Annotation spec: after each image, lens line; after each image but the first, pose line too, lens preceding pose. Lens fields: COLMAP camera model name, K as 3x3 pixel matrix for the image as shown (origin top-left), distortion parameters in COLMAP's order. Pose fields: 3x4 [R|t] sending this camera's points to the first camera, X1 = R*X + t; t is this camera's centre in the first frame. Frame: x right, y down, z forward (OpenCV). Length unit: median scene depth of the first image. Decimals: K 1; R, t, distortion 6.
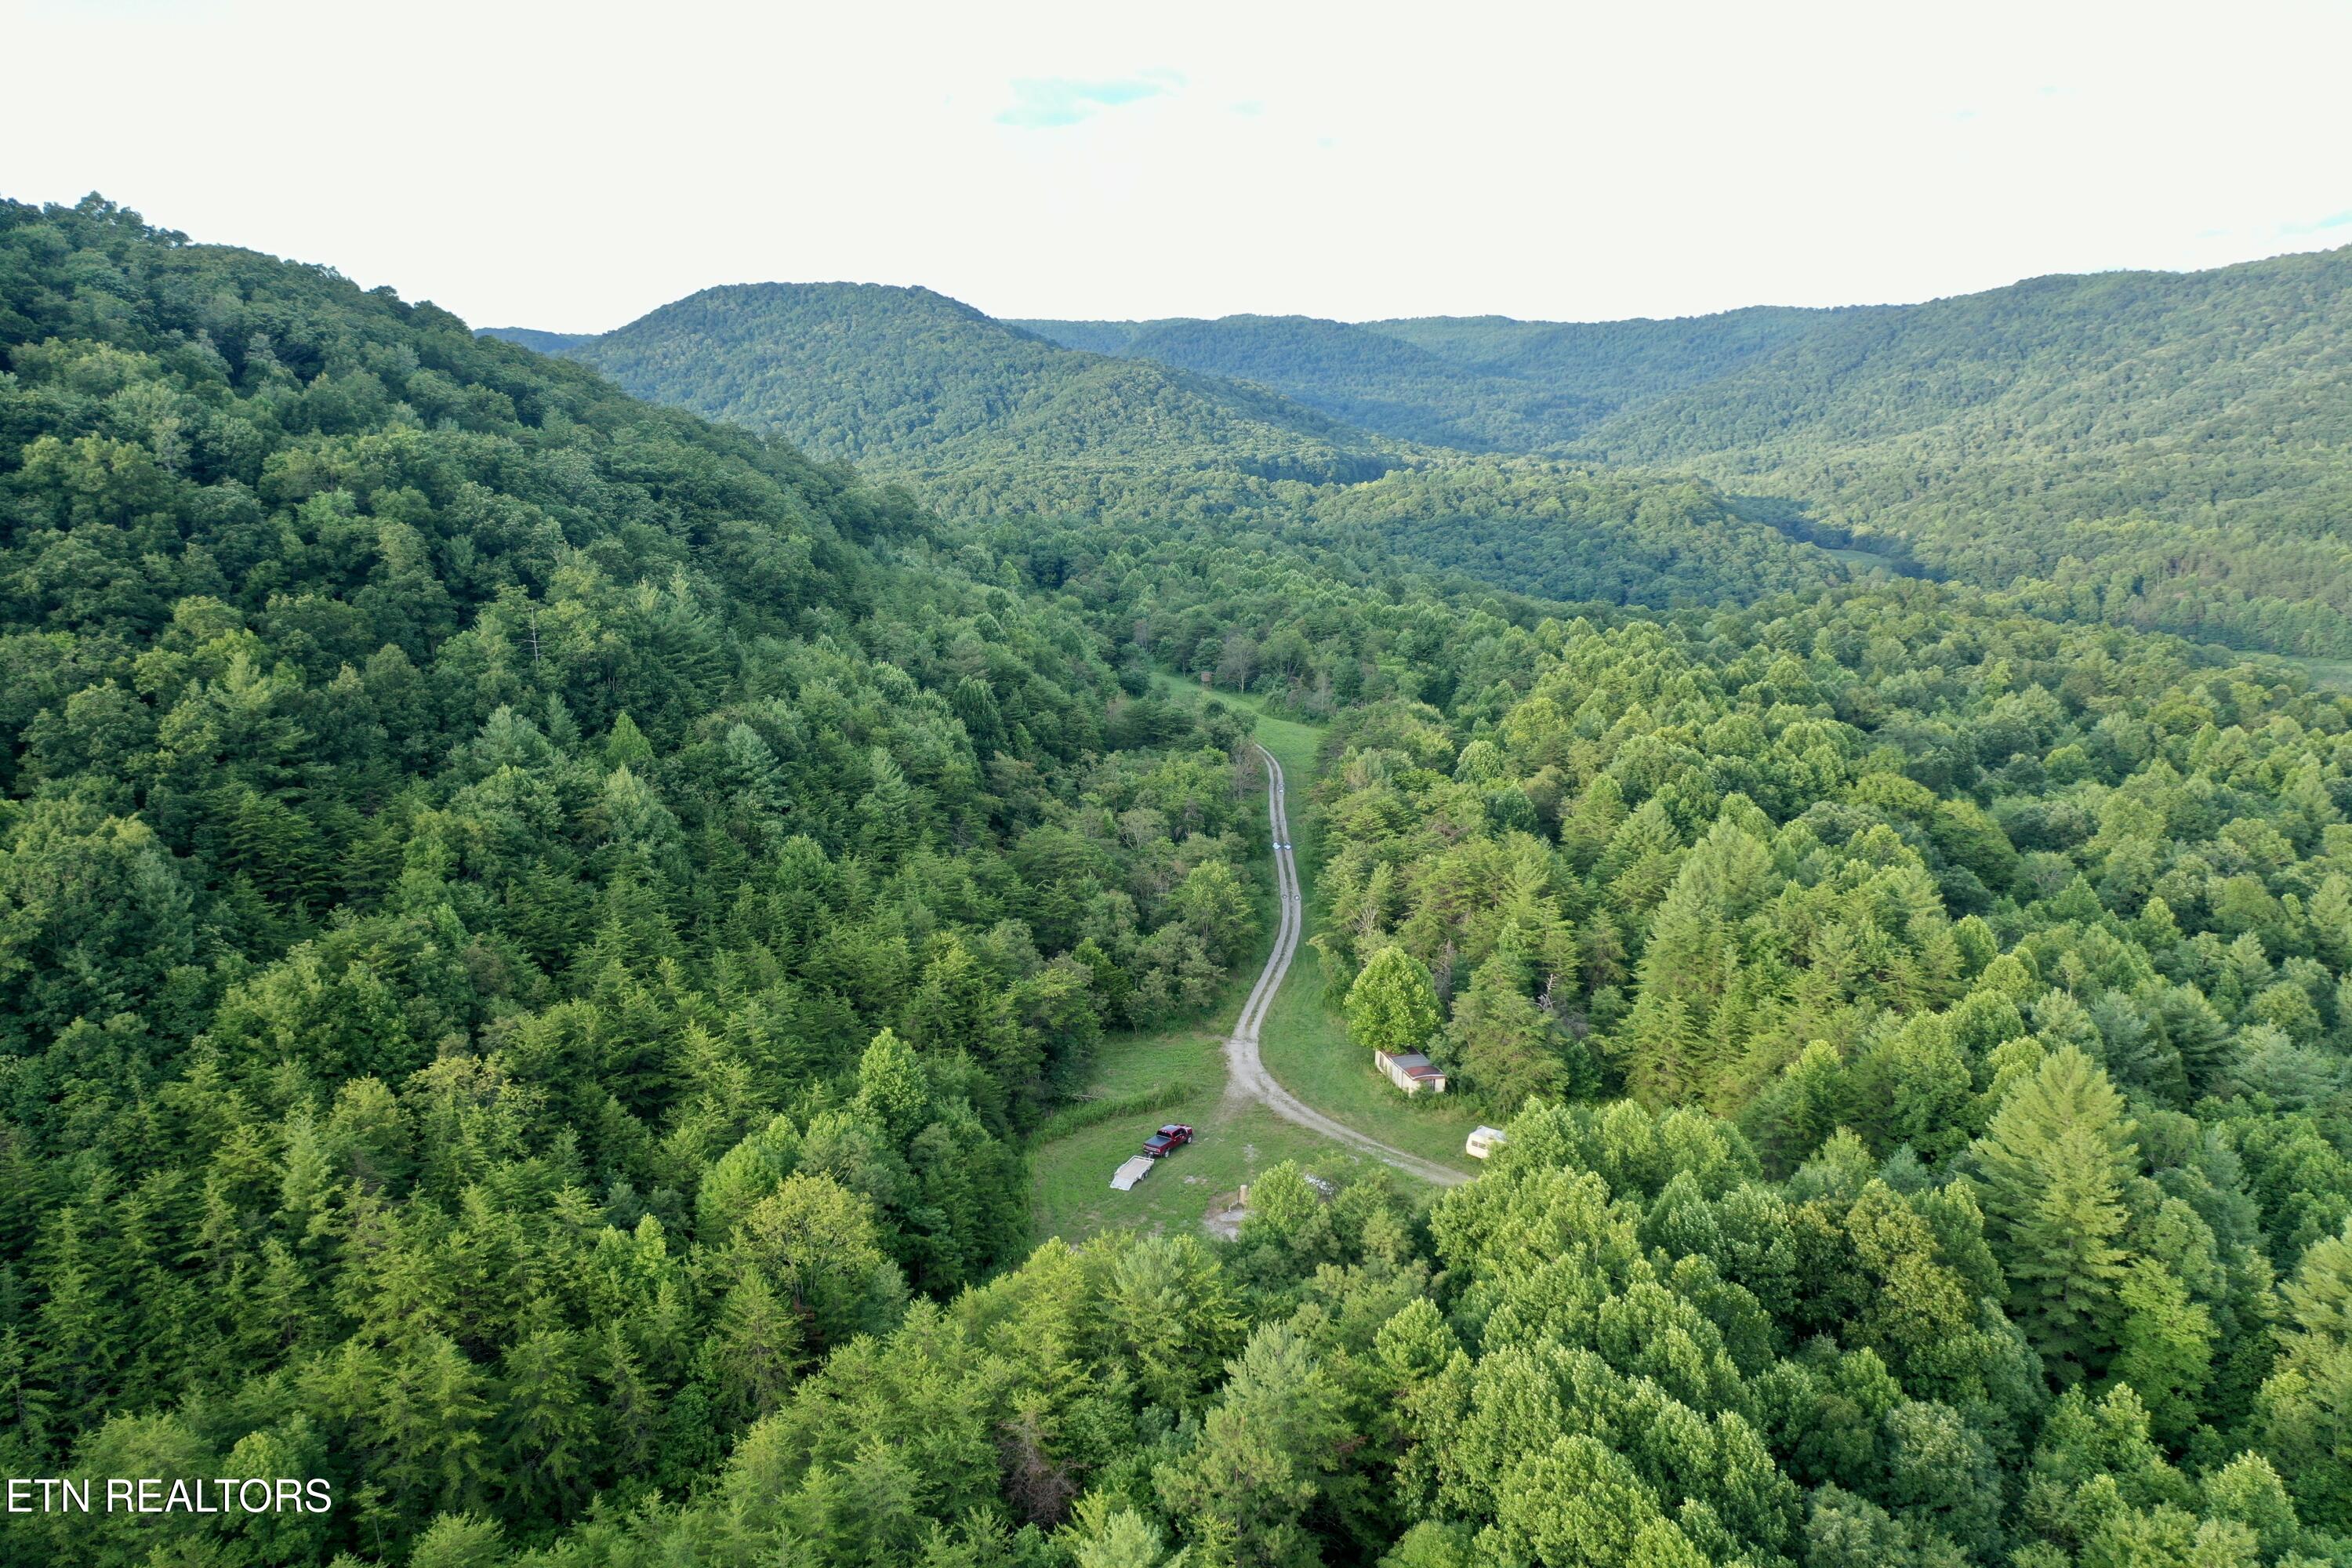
lens RADIAL K [[1873.2, 0, 1174.3], [0, 1873.2, 779.9], [0, 0, 1]] dist [0.003114, 0.004037]
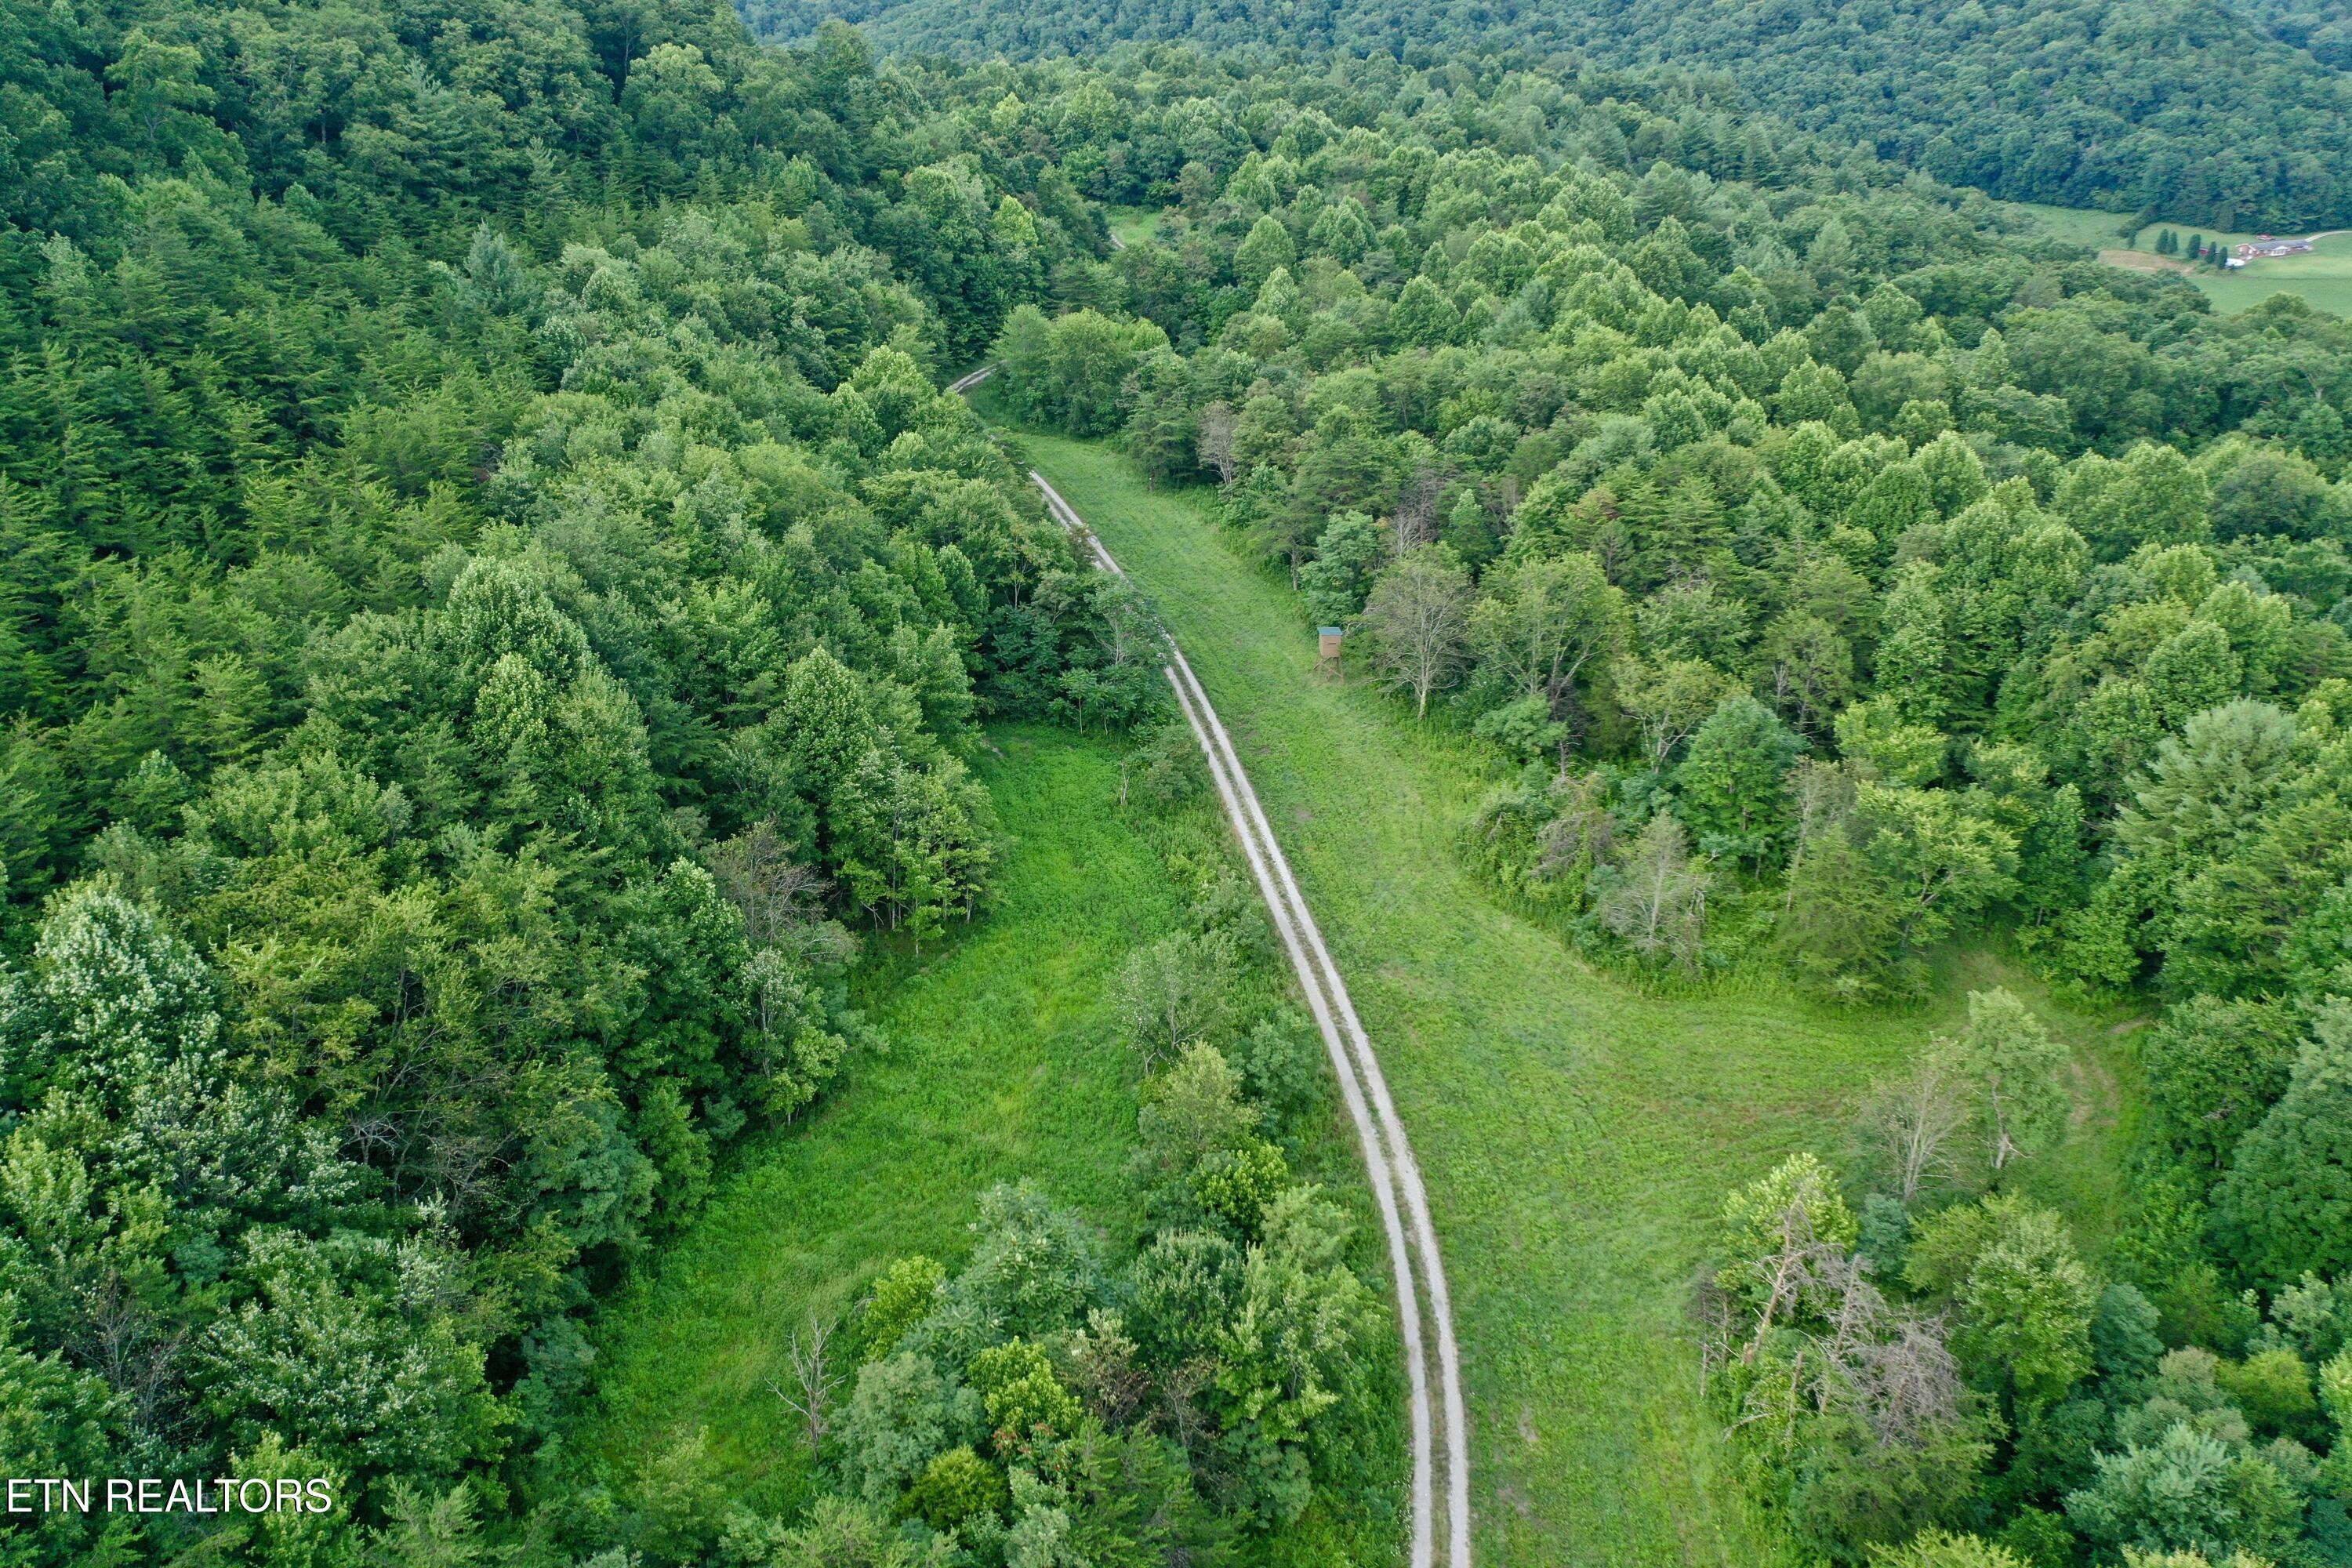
lens RADIAL K [[1873.2, 0, 1177.8], [0, 1873.2, 789.1], [0, 0, 1]] dist [0.003114, 0.004037]
pose [[0.990190, 0.057274, -0.127451, 0.013131], [-0.022512, 0.965608, 0.259027, -0.044929], [0.137903, -0.253617, 0.957424, 0.228883]]
